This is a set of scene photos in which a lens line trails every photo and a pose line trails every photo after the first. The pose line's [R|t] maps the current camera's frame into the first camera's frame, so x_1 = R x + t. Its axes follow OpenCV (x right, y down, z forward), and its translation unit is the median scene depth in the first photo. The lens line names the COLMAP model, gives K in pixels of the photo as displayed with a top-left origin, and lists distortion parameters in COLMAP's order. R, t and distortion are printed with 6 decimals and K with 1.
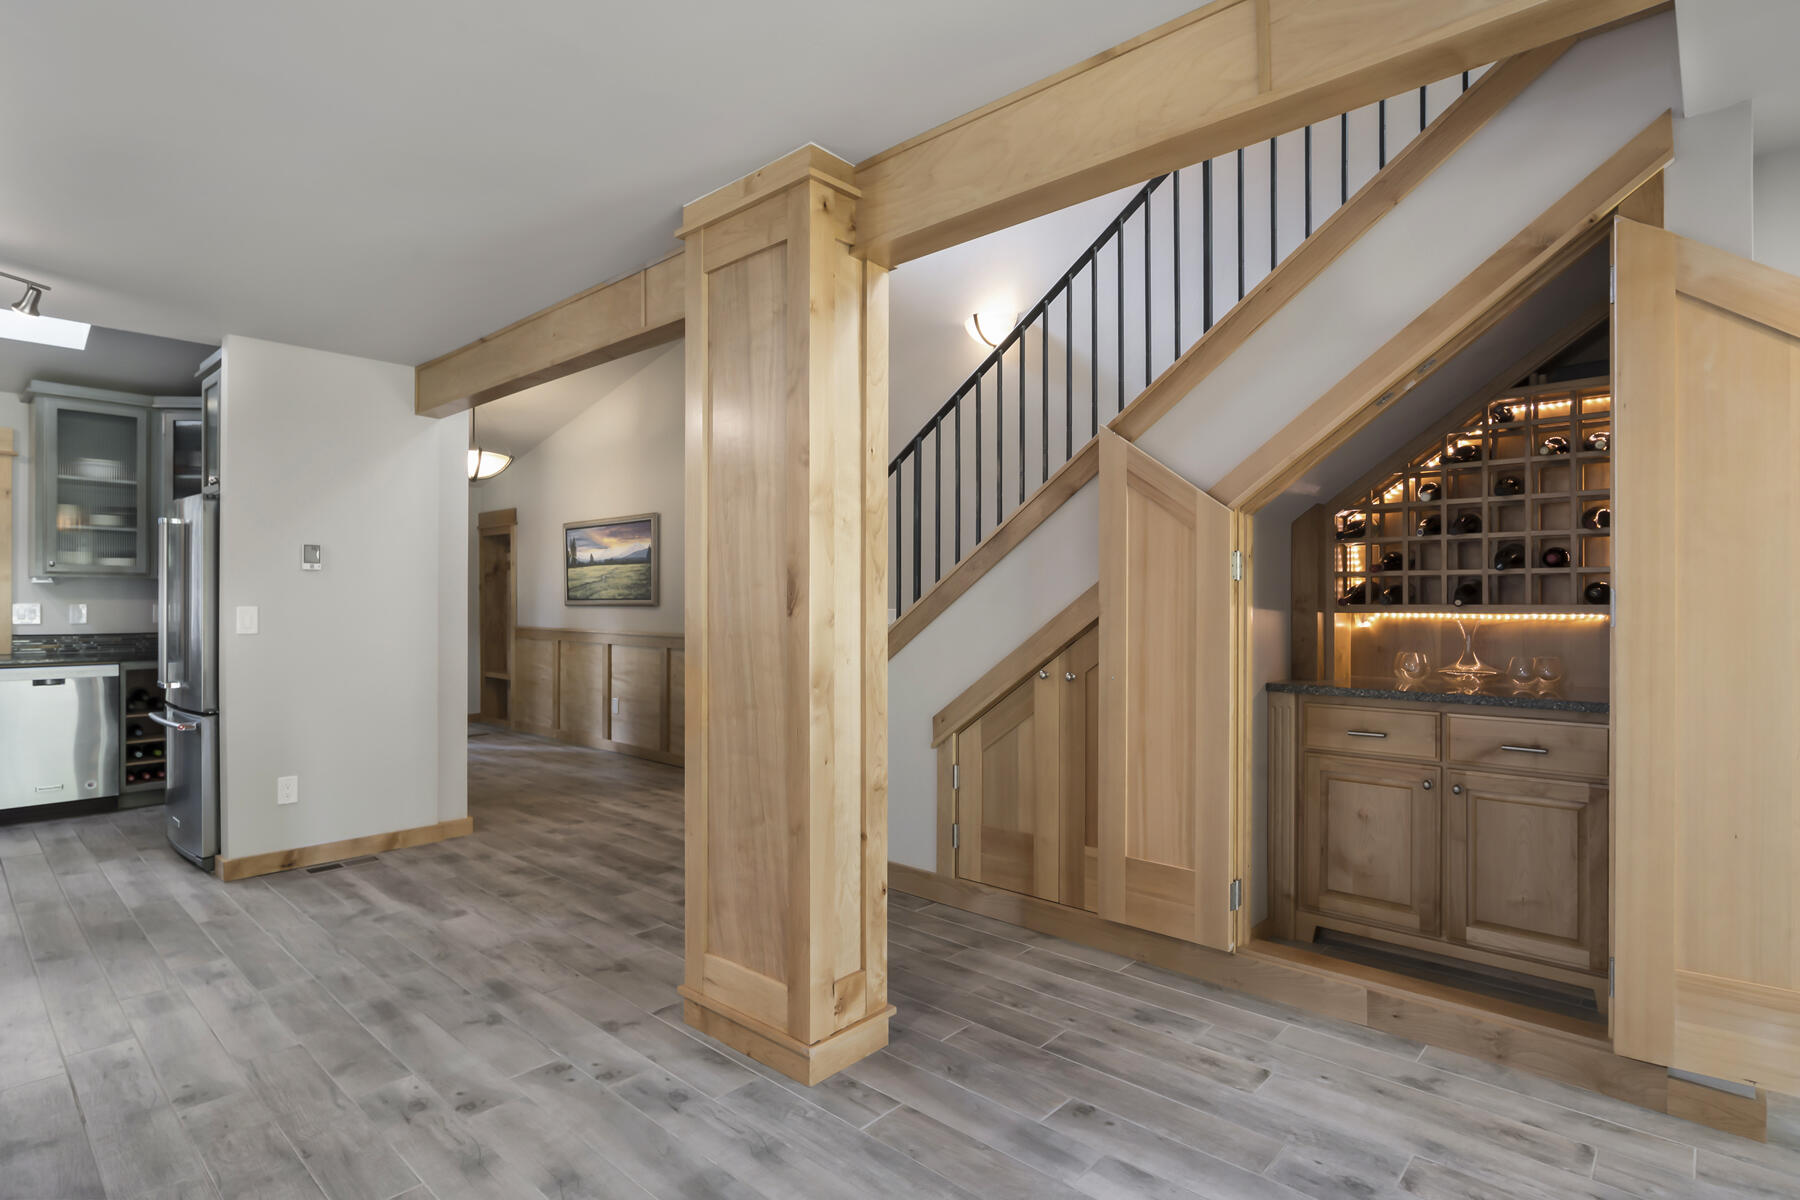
lens RADIAL K [[907.5, 0, 902.7], [0, 907.5, 603.6], [0, 0, 1]] dist [-0.019376, 0.006905]
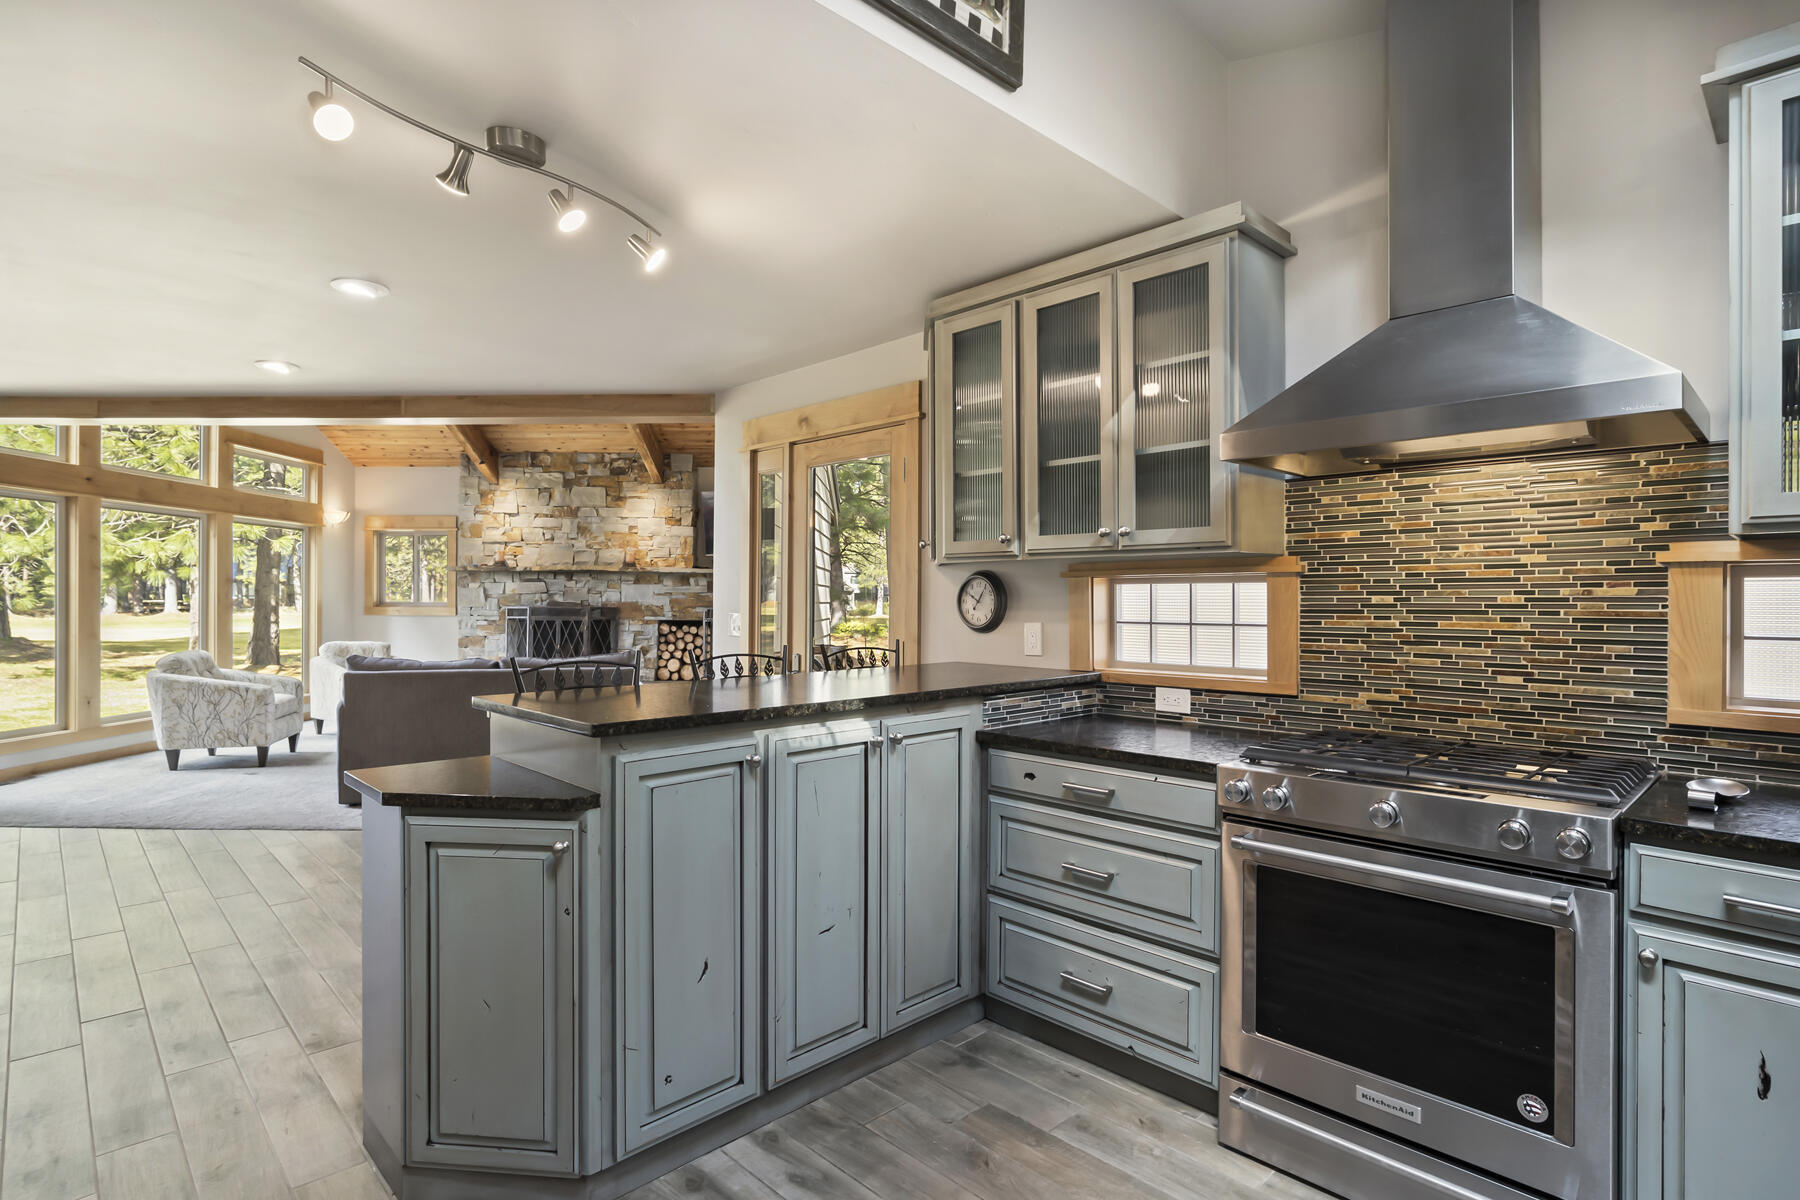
lens RADIAL K [[907.5, 0, 897.7], [0, 907.5, 599.6], [0, 0, 1]] dist [-0.019376, 0.006905]
pose [[-0.997844, -0.006041, 0.065350, -0.875619], [-0.005936, 0.999981, 0.001793, -0.016845], [-0.065360, 0.001402, -0.997861, 0.983184]]
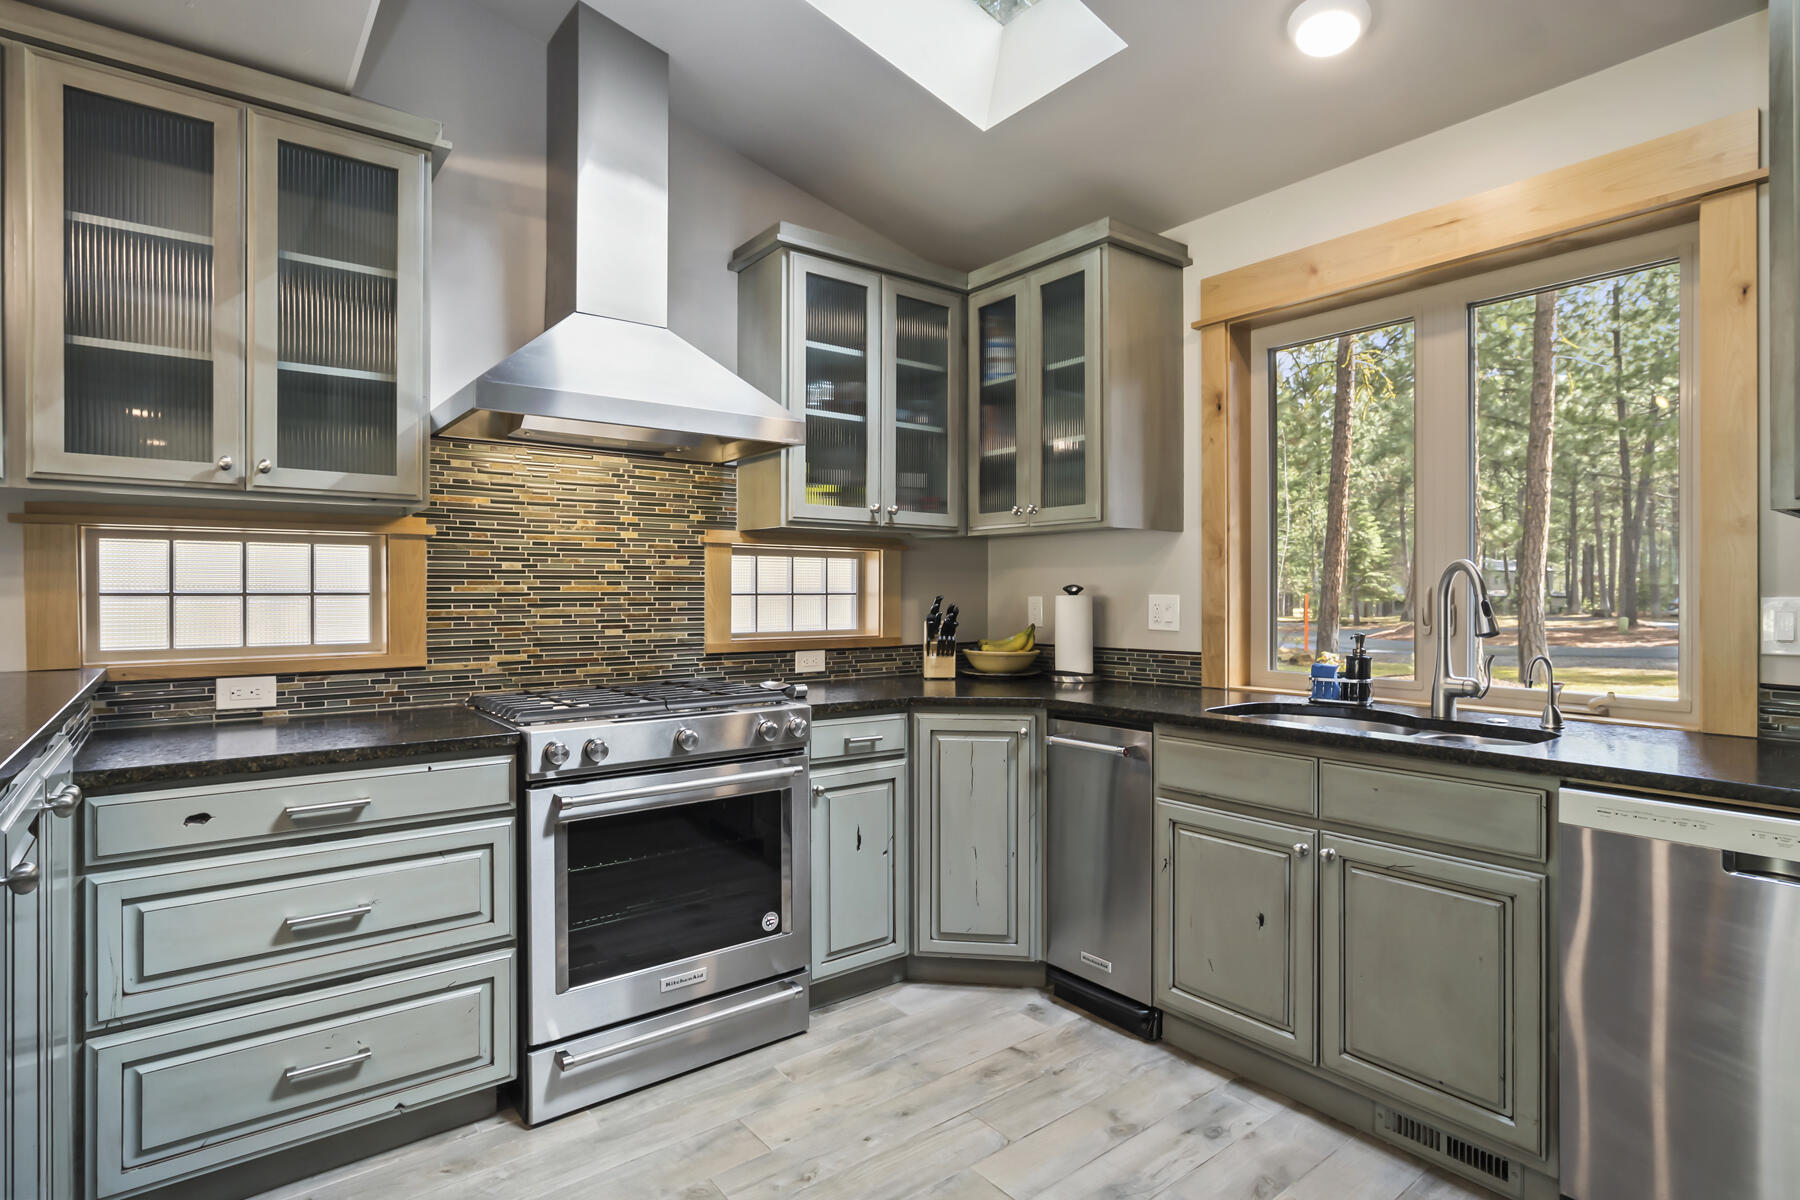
lens RADIAL K [[907.5, 0, 897.0], [0, 907.5, 592.6], [0, 0, 1]] dist [-0.019376, 0.006905]
pose [[-0.174528, -0.003478, -0.984646, -0.623748], [-0.001557, 0.999993, -0.003257, -0.000015], [0.984651, 0.000964, -0.174532, 0.777732]]
